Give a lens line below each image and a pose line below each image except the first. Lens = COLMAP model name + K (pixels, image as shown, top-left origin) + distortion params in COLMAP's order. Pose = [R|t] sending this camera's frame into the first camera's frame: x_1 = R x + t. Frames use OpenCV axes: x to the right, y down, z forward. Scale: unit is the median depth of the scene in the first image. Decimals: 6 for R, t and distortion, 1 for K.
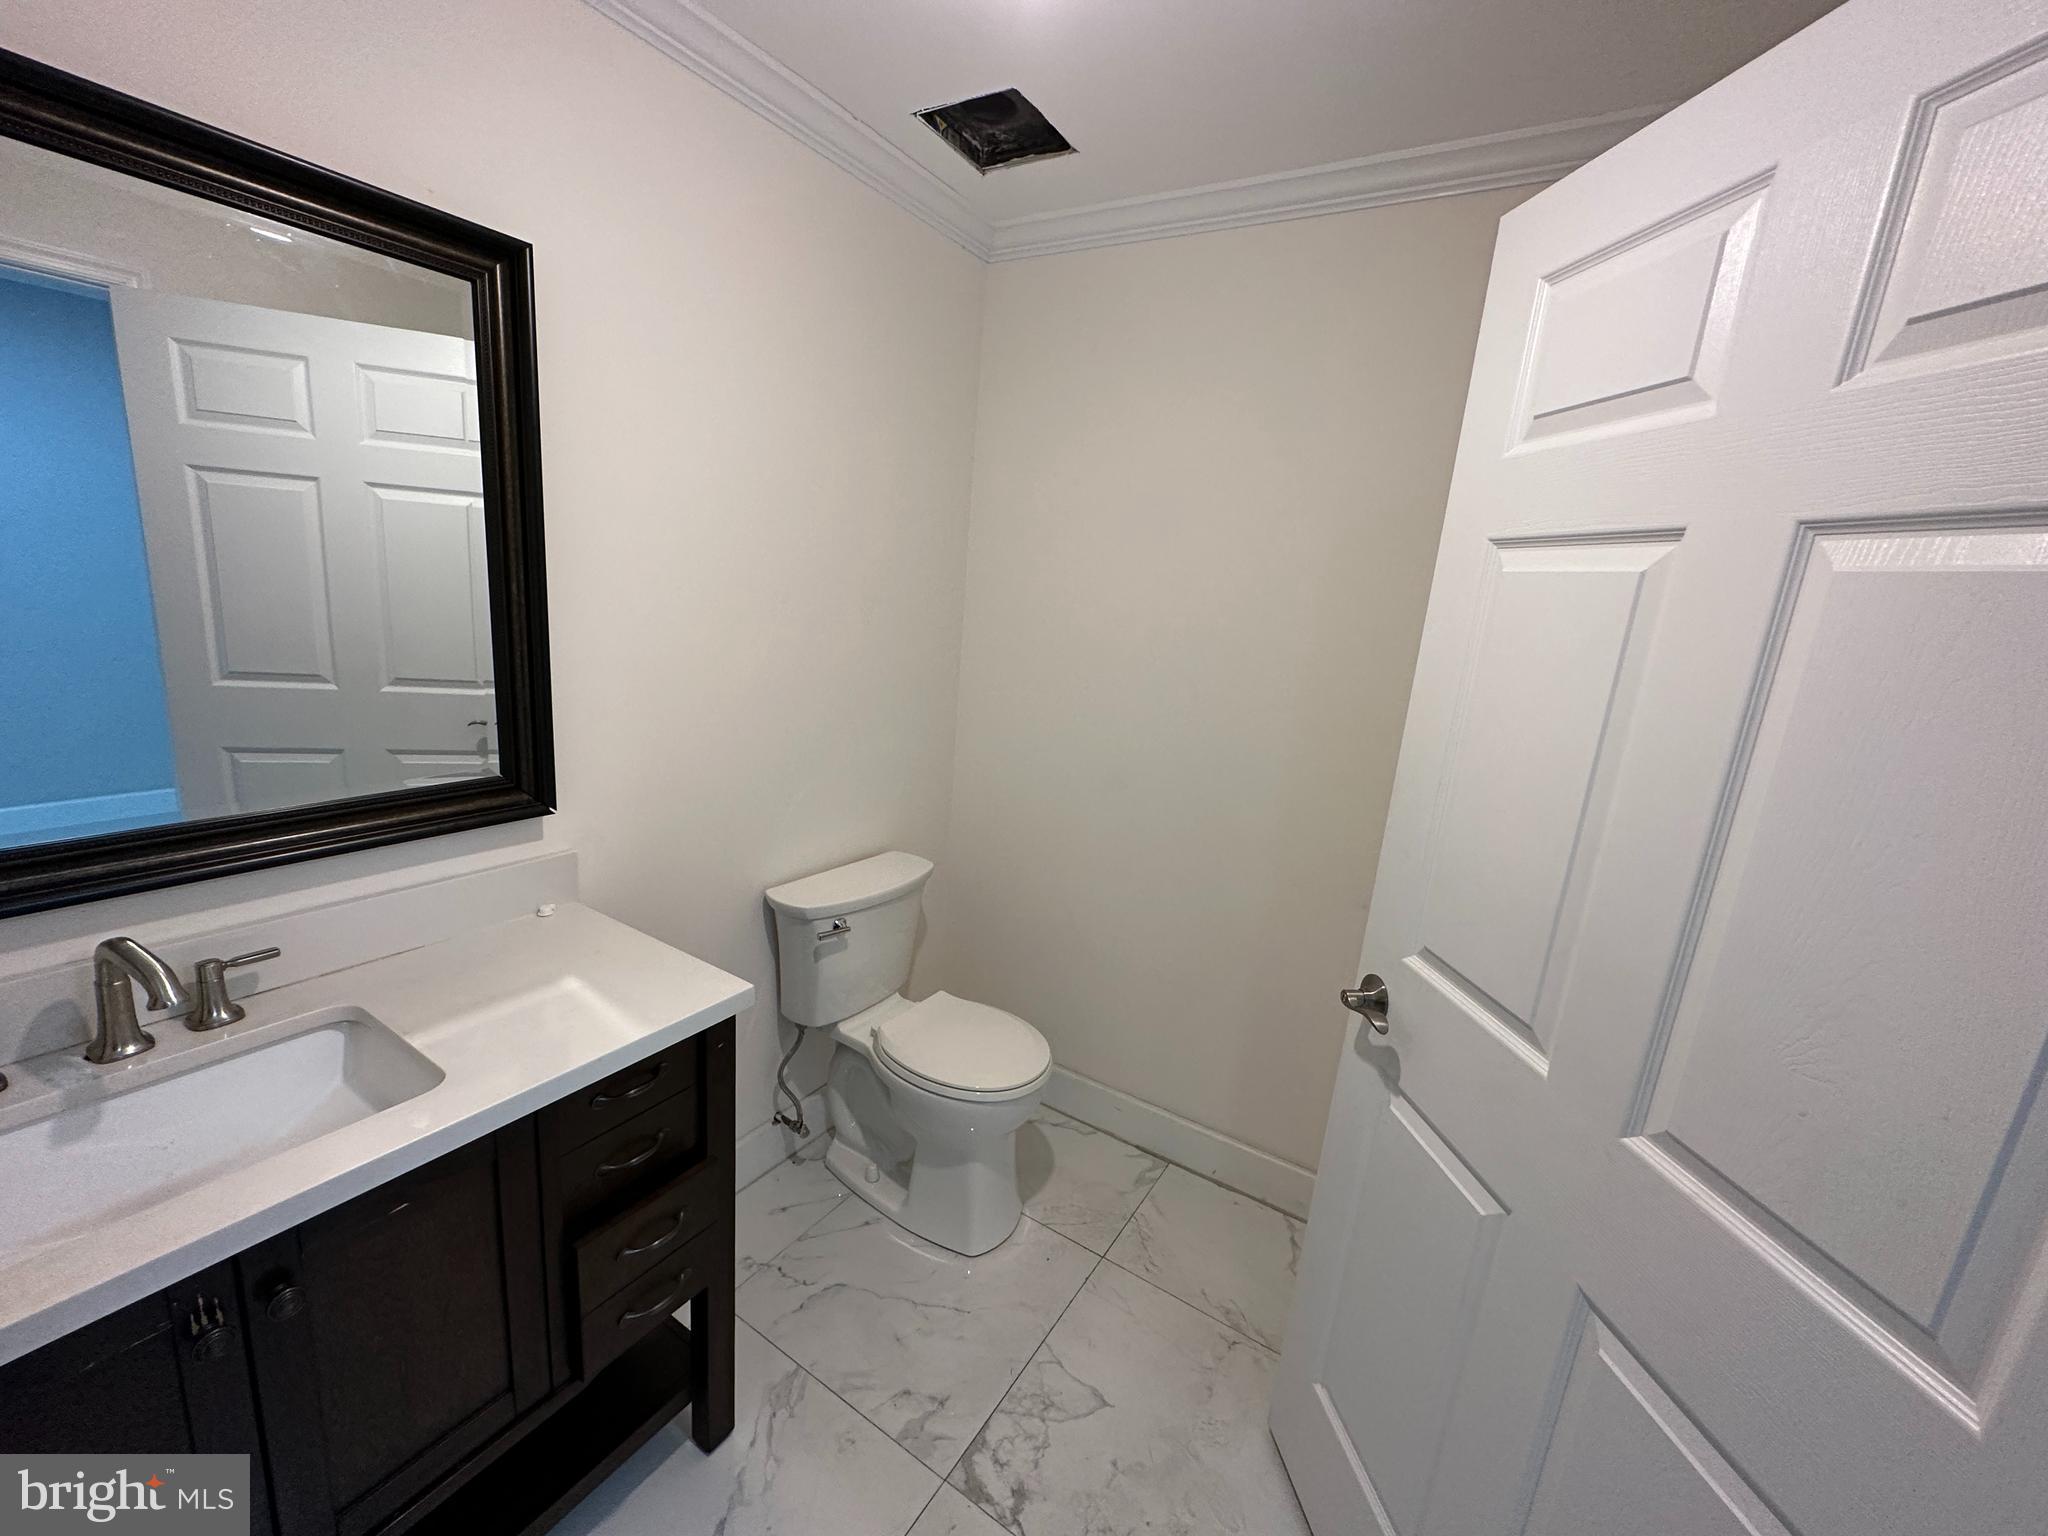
lens RADIAL K [[815.3, 0, 1024.0], [0, 815.3, 768.0], [0, 0, 1]] dist [-0.005360, 0.000406]
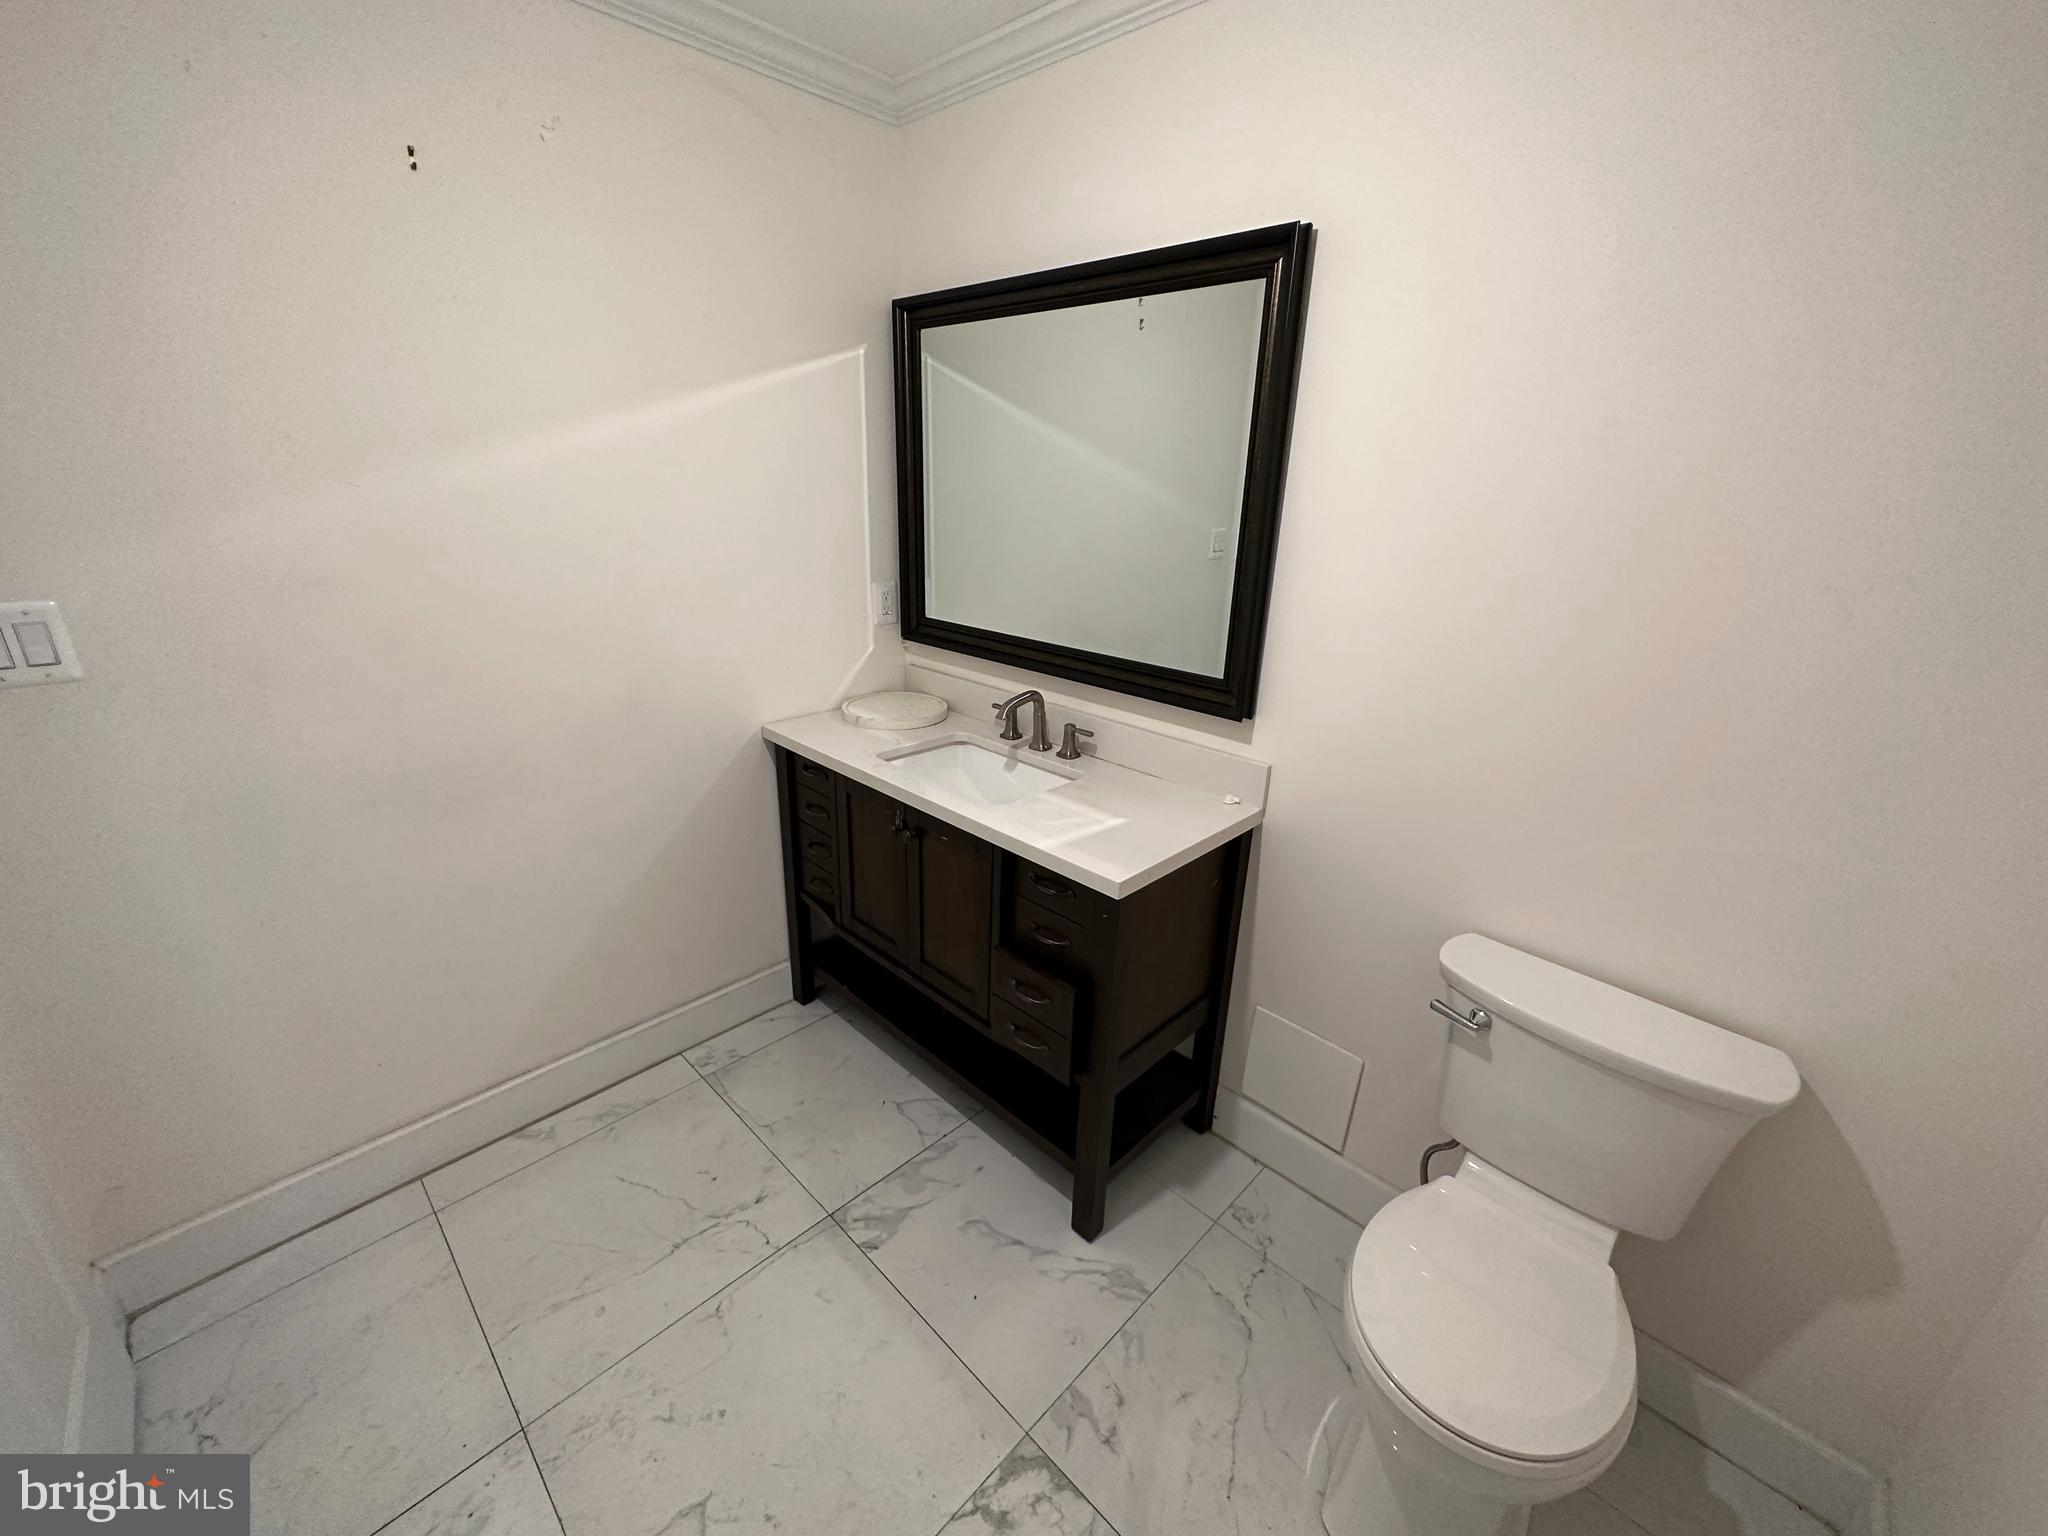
lens RADIAL K [[815.3, 0, 1024.0], [0, 815.3, 768.0], [0, 0, 1]] dist [-0.005360, 0.000406]
pose [[-0.208385, 0.244275, -0.947051, 0.642401], [-0.259390, 0.919830, 0.294329, -0.152537], [0.943023, 0.306989, -0.128316, 0.882401]]
